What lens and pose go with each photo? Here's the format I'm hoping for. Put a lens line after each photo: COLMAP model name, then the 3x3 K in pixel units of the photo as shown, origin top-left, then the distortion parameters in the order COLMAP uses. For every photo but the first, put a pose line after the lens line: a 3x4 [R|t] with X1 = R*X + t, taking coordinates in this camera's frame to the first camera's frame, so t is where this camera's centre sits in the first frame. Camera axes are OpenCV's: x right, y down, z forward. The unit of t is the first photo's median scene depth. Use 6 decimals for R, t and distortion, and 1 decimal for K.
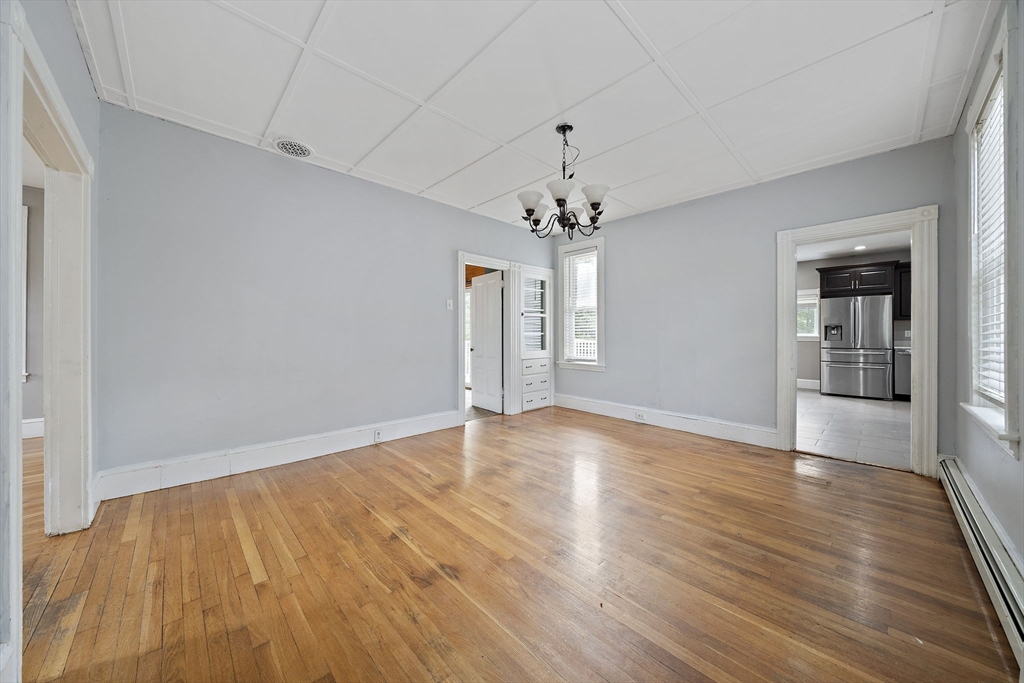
lens RADIAL K [[352.5, 0, 505.8], [0, 352.5, 333.8], [0, 0, 1]] dist [-0.004951, -0.000174]
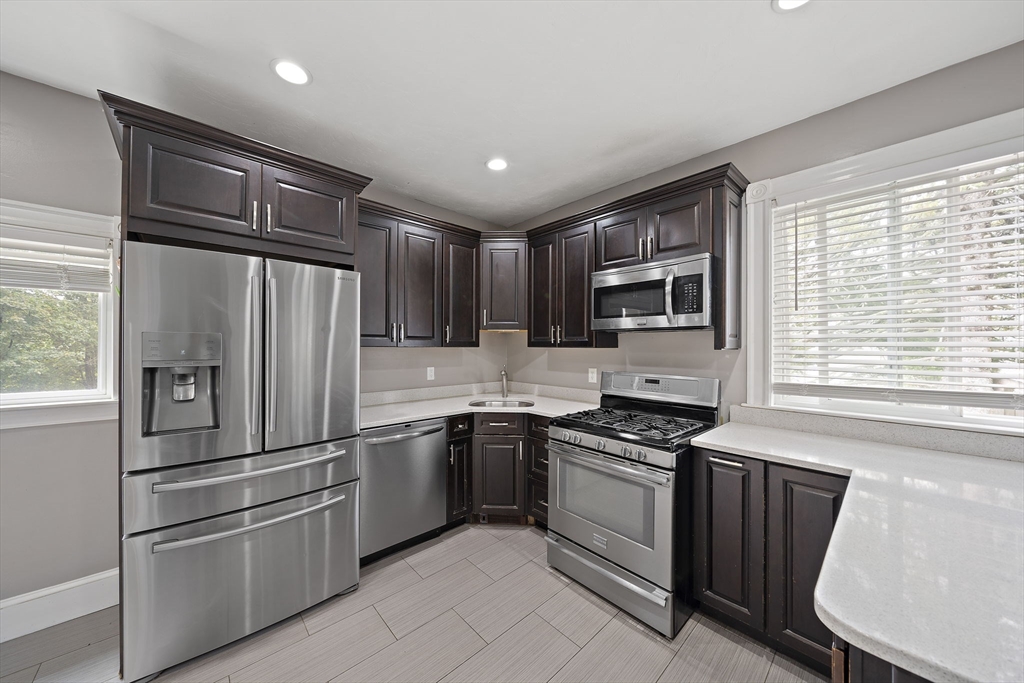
lens RADIAL K [[352.5, 0, 512.5], [0, 352.5, 344.8], [0, 0, 1]] dist [-0.004951, -0.000174]
pose [[0.006036, 0.002152, 0.999979, 0.693764], [-0.010753, 0.999940, -0.002087, -0.039378], [-0.999924, -0.010740, 0.006059, 0.771226]]
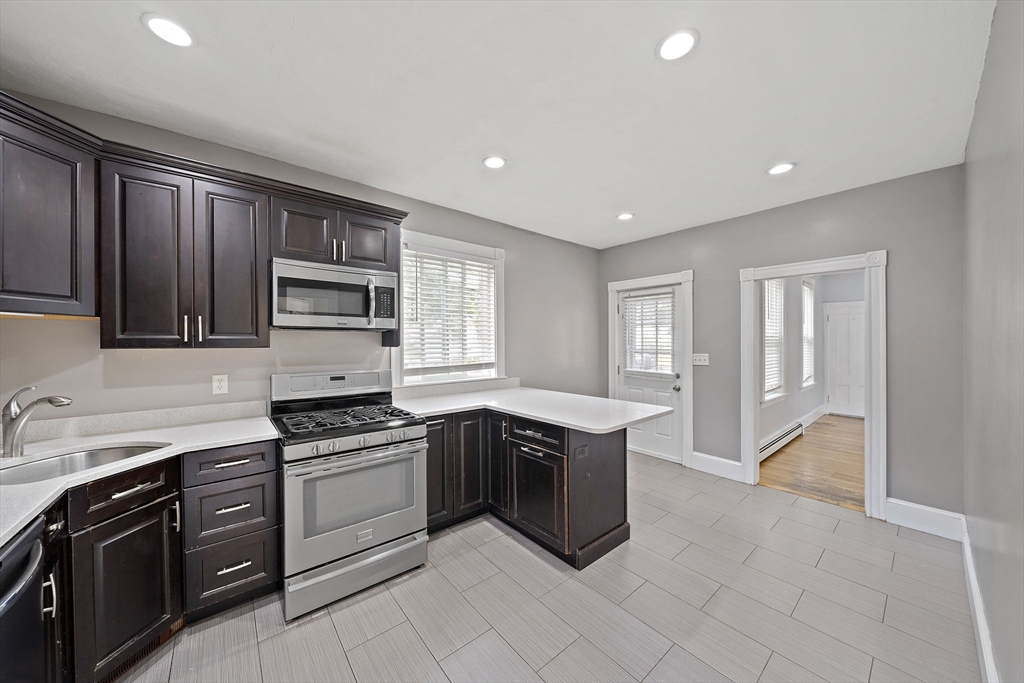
lens RADIAL K [[352.5, 0, 498.3], [0, 352.5, 344.7], [0, 0, 1]] dist [-0.004951, -0.000174]
pose [[-0.997358, 0.004372, 0.072505, 0.854226], [0.004182, 0.999987, -0.002771, -0.038584], [-0.072516, -0.002461, -0.997364, 0.992652]]
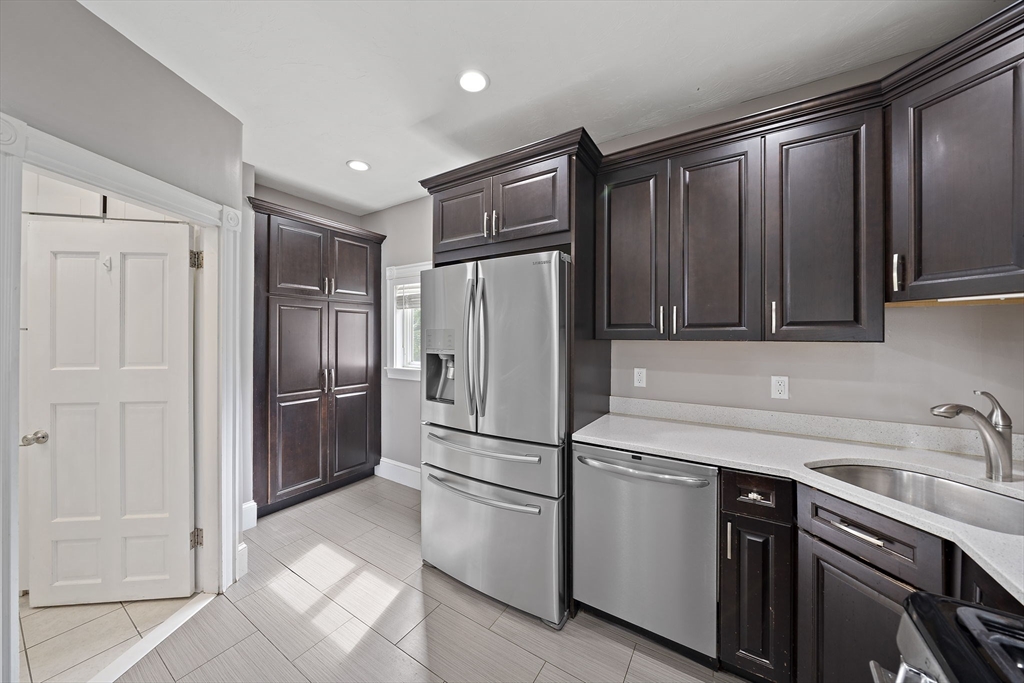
lens RADIAL K [[352.5, 0, 503.8], [0, 352.5, 337.7], [0, 0, 1]] dist [-0.004951, -0.000174]
pose [[0.972385, 0.000947, 0.233379, 0.900348], [-0.002501, 0.999977, 0.006366, -0.040153], [-0.233367, -0.006774, 0.972365, 0.669192]]
